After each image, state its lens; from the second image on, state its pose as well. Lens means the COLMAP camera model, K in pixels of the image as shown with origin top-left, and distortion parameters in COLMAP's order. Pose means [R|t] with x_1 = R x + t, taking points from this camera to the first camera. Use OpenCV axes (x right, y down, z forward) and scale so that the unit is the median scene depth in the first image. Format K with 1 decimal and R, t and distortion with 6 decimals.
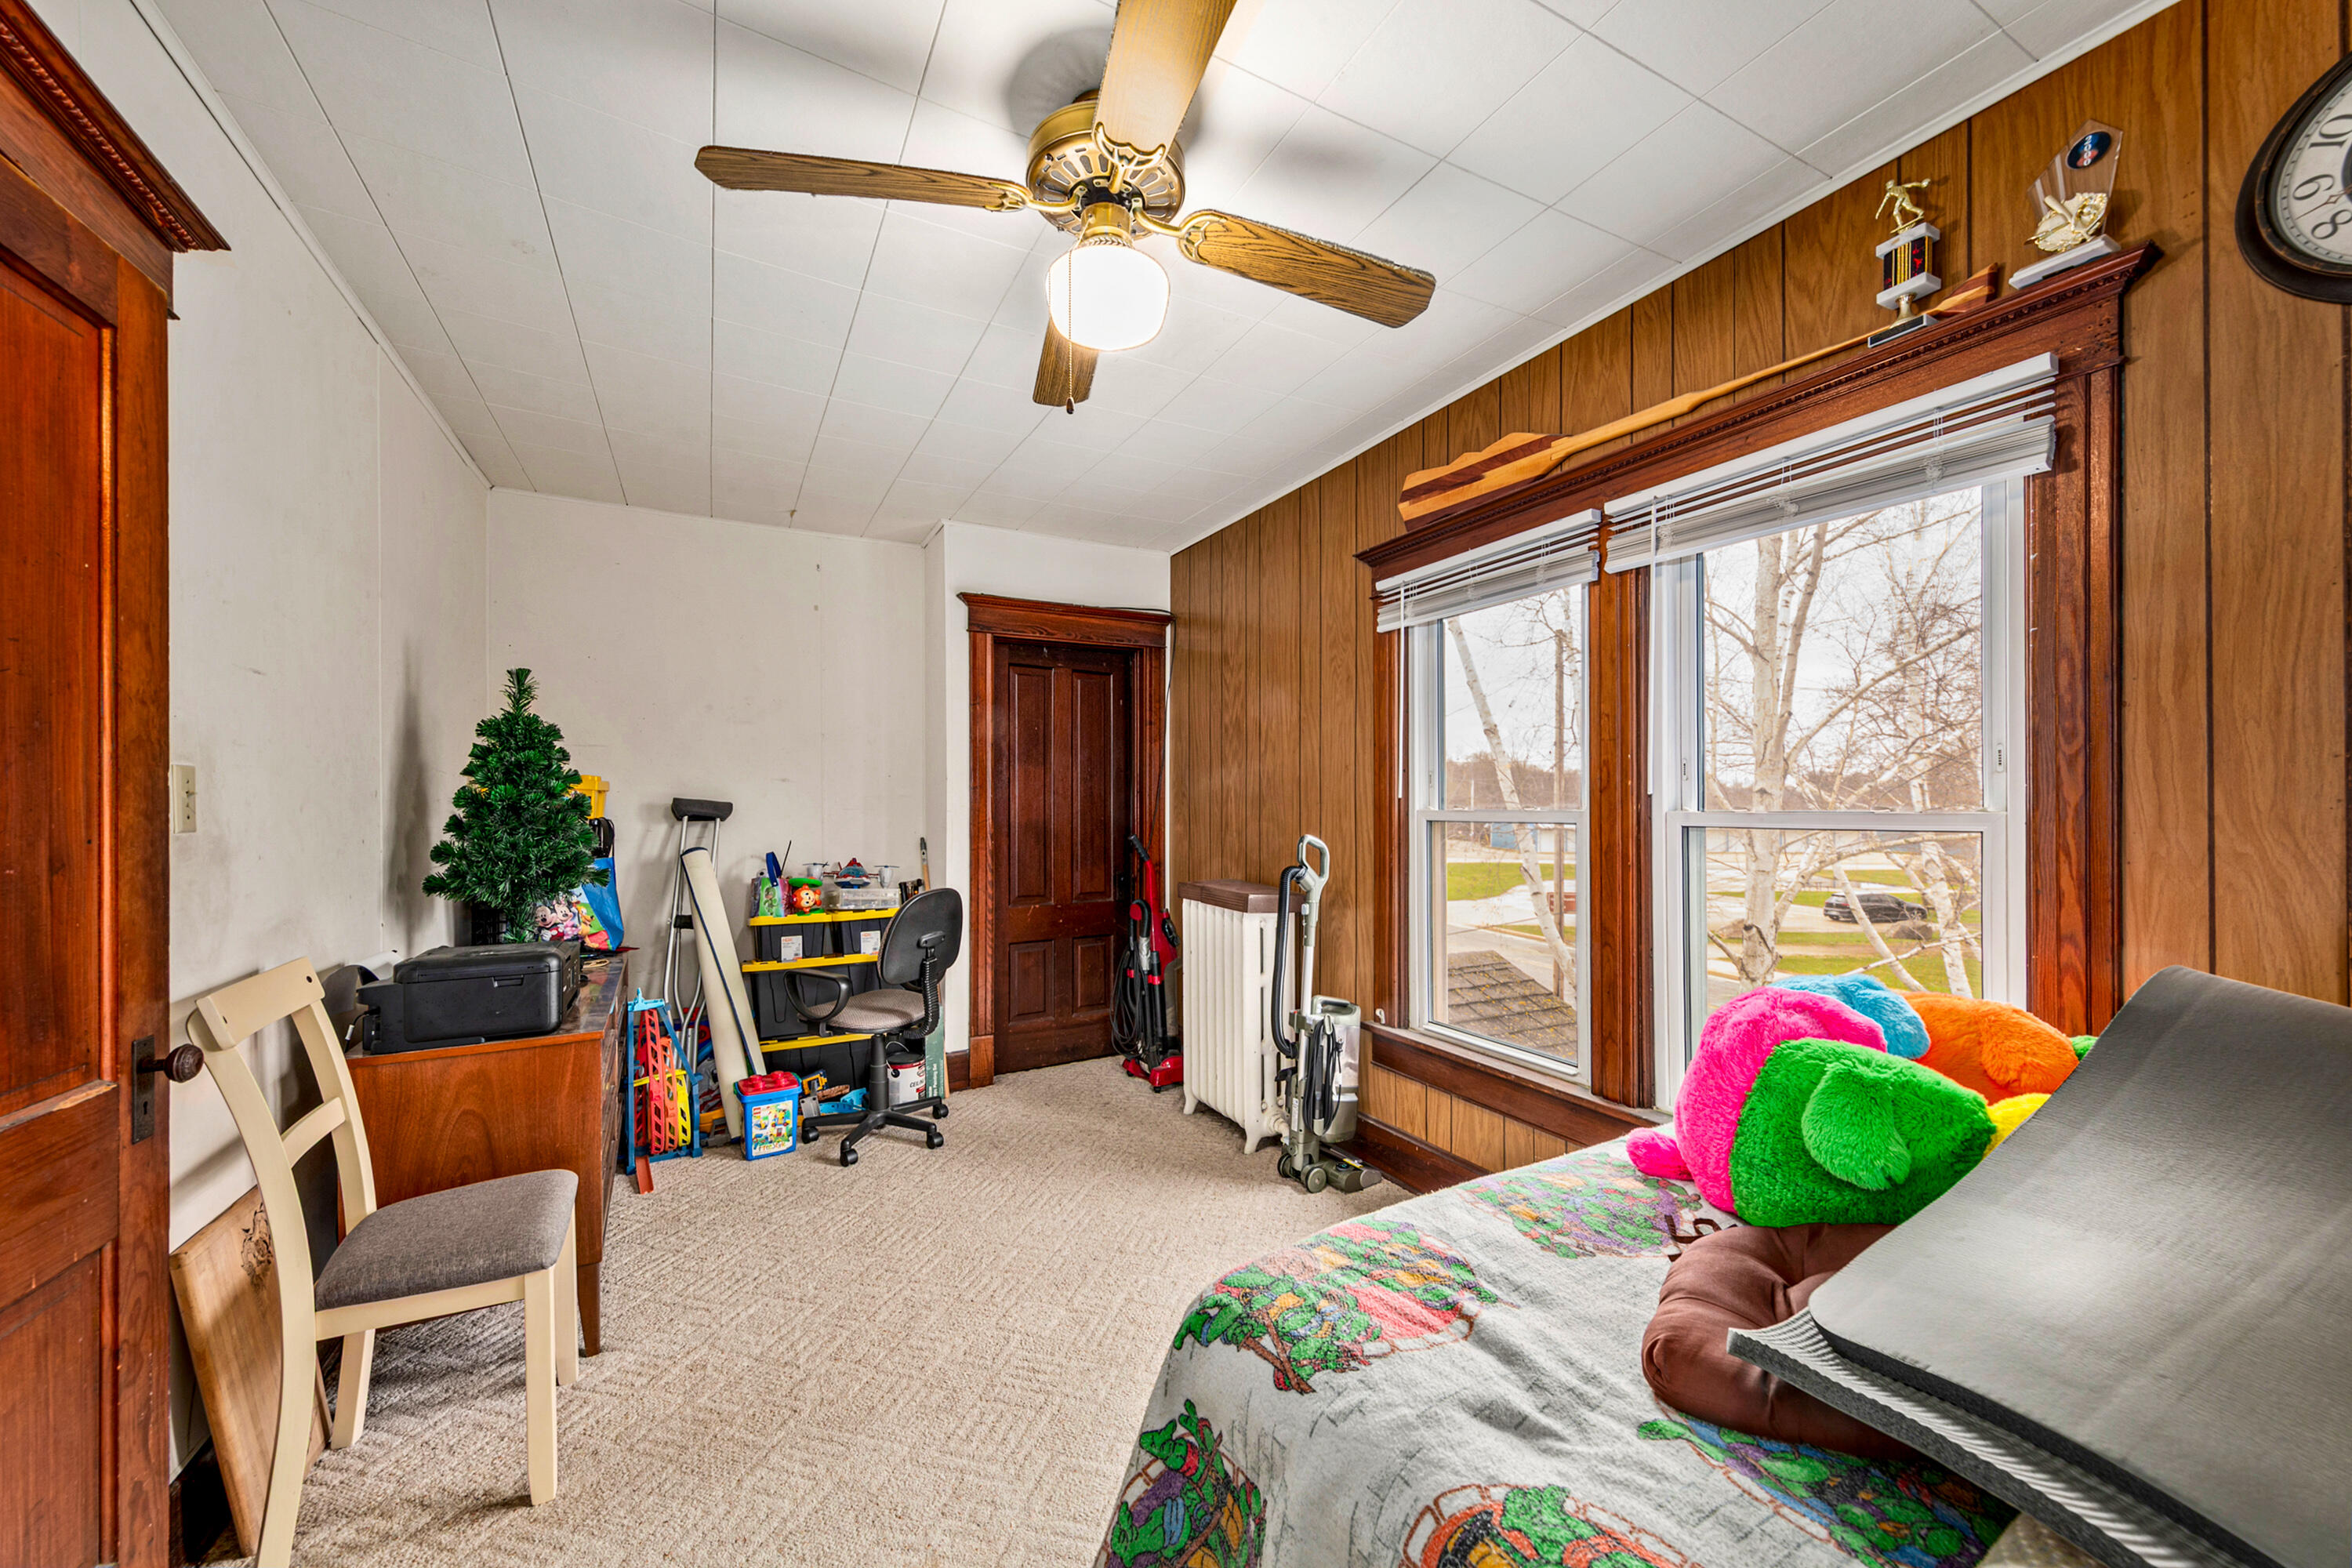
lens RADIAL K [[892.3, 0, 1179.1], [0, 892.3, 803.3], [0, 0, 1]] dist [0.002739, -0.000316]
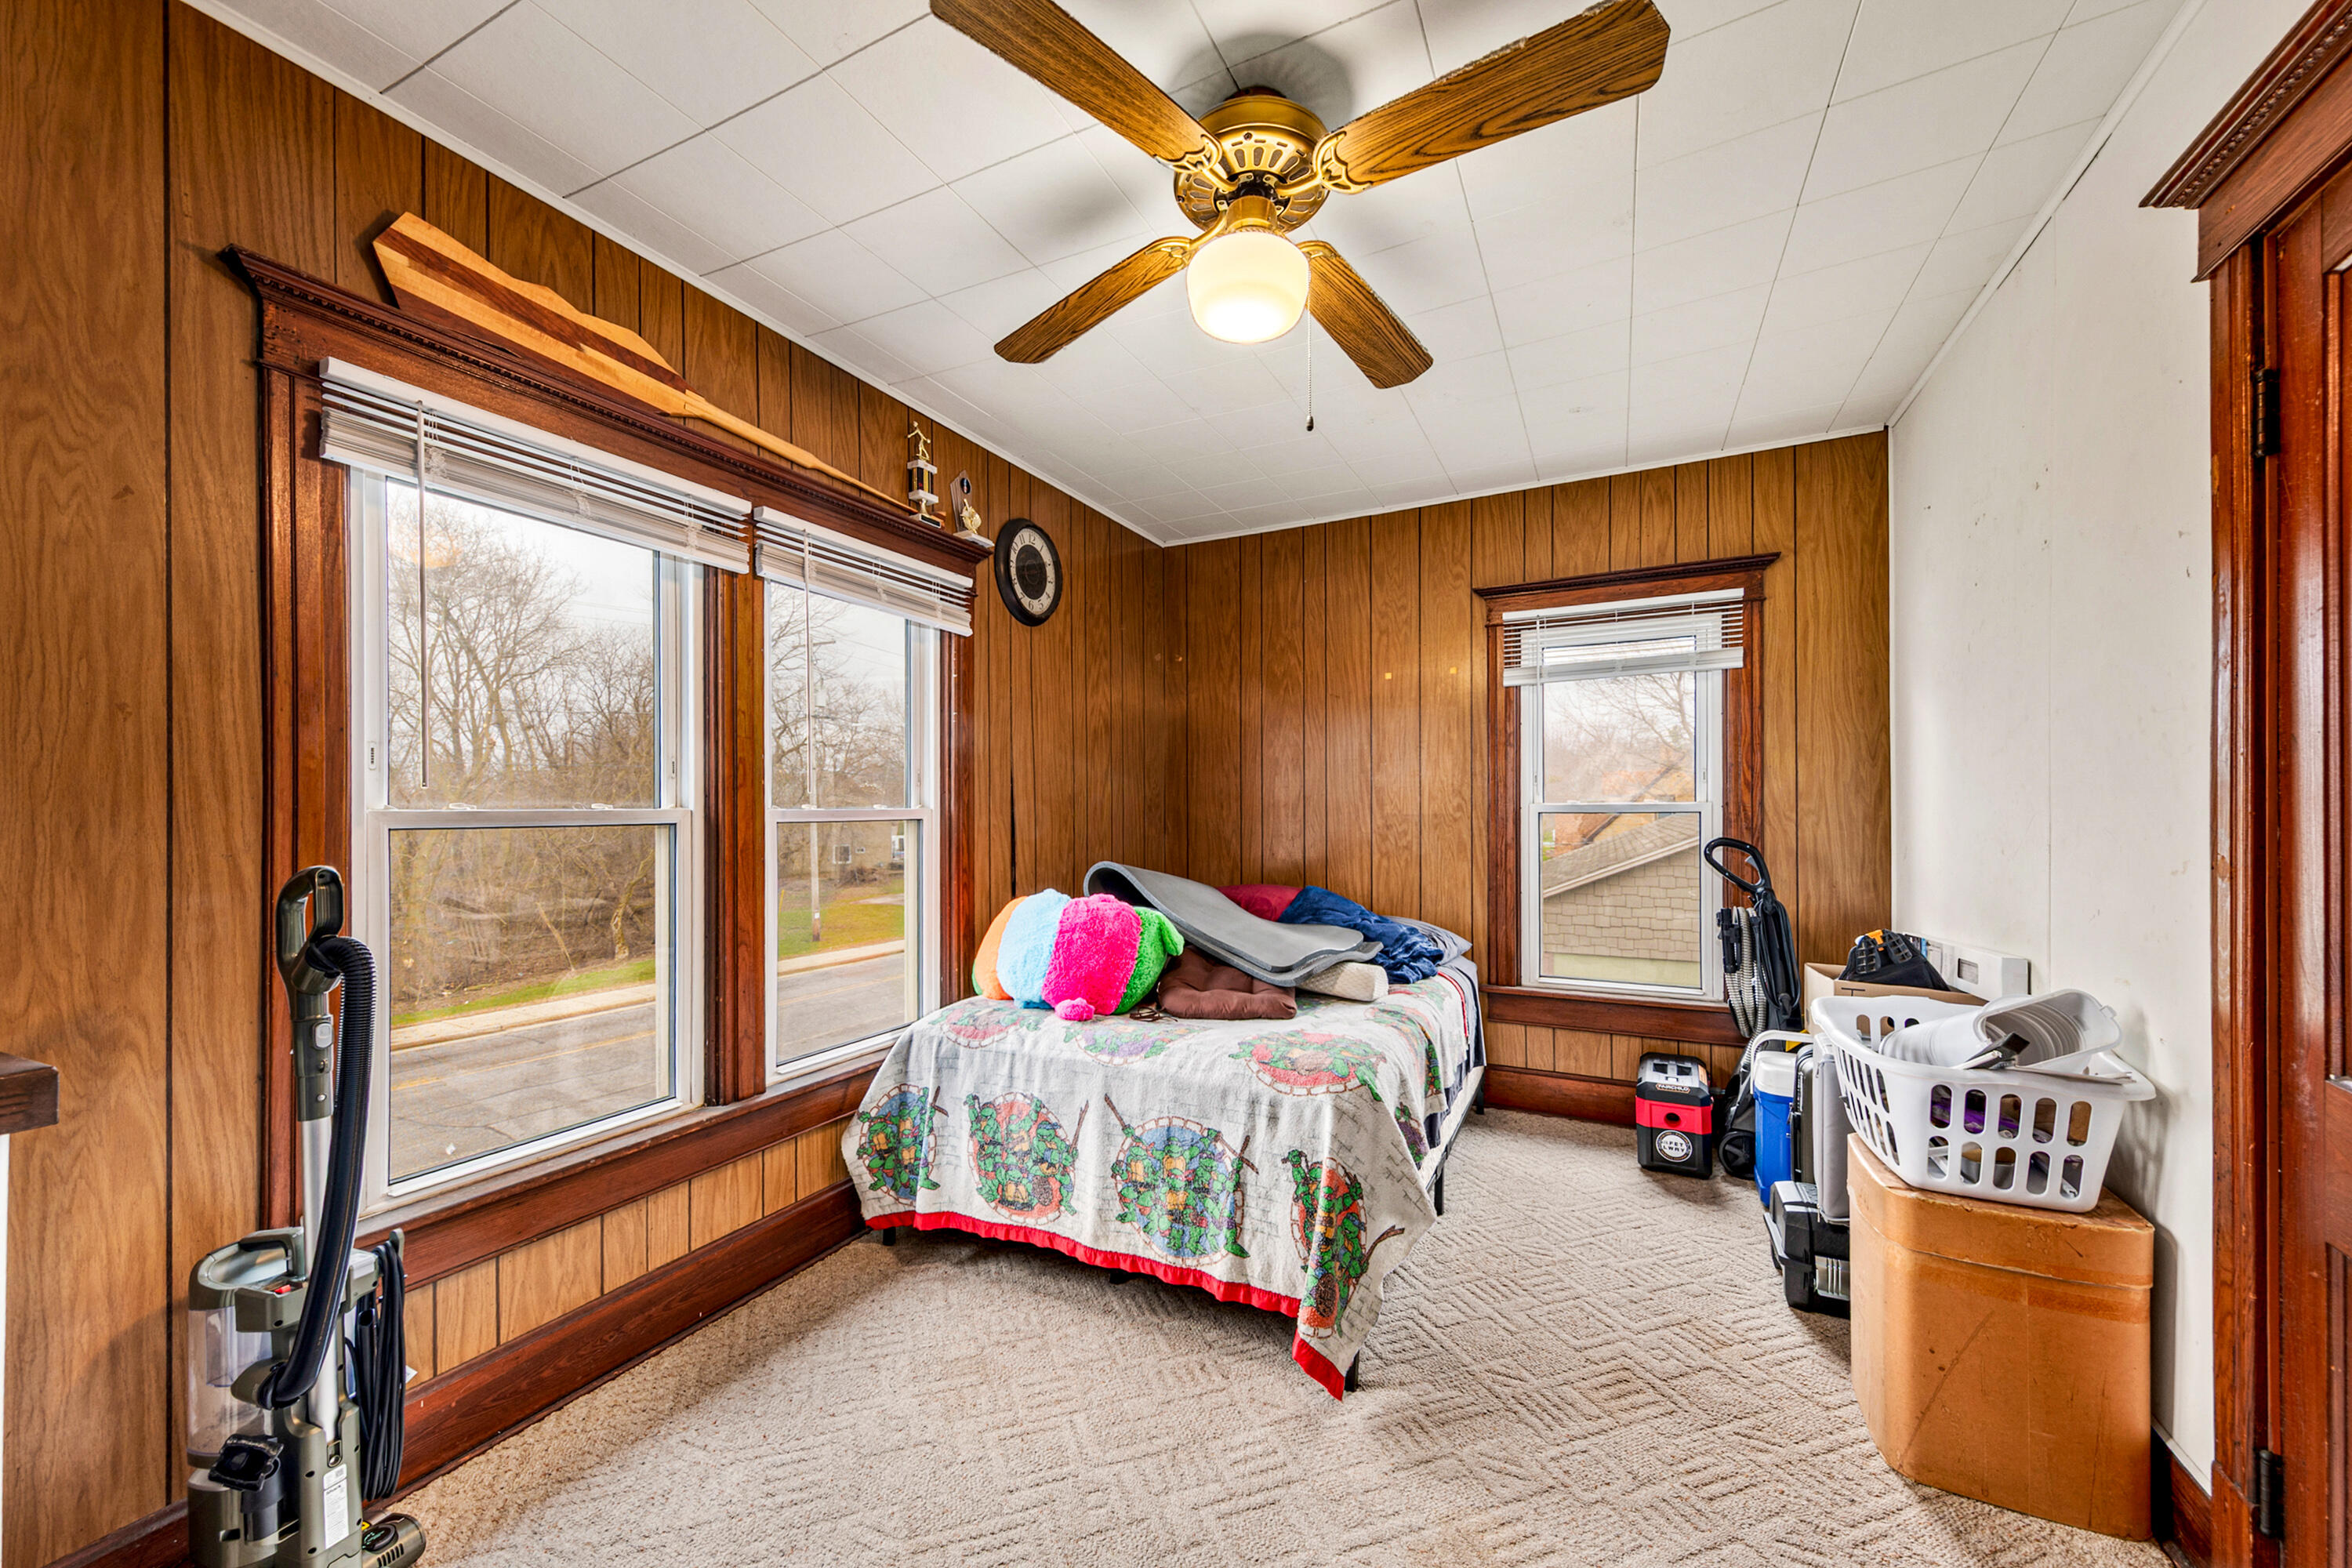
lens RADIAL K [[892.3, 0, 1175.4], [0, 892.3, 801.4], [0, 0, 1]] dist [0.002739, -0.000316]
pose [[-0.586432, 0.004960, 0.809983, -0.638470], [-0.001754, 0.999971, -0.007393, 0.007183], [-0.809996, -0.005756, -0.586407, 1.250331]]
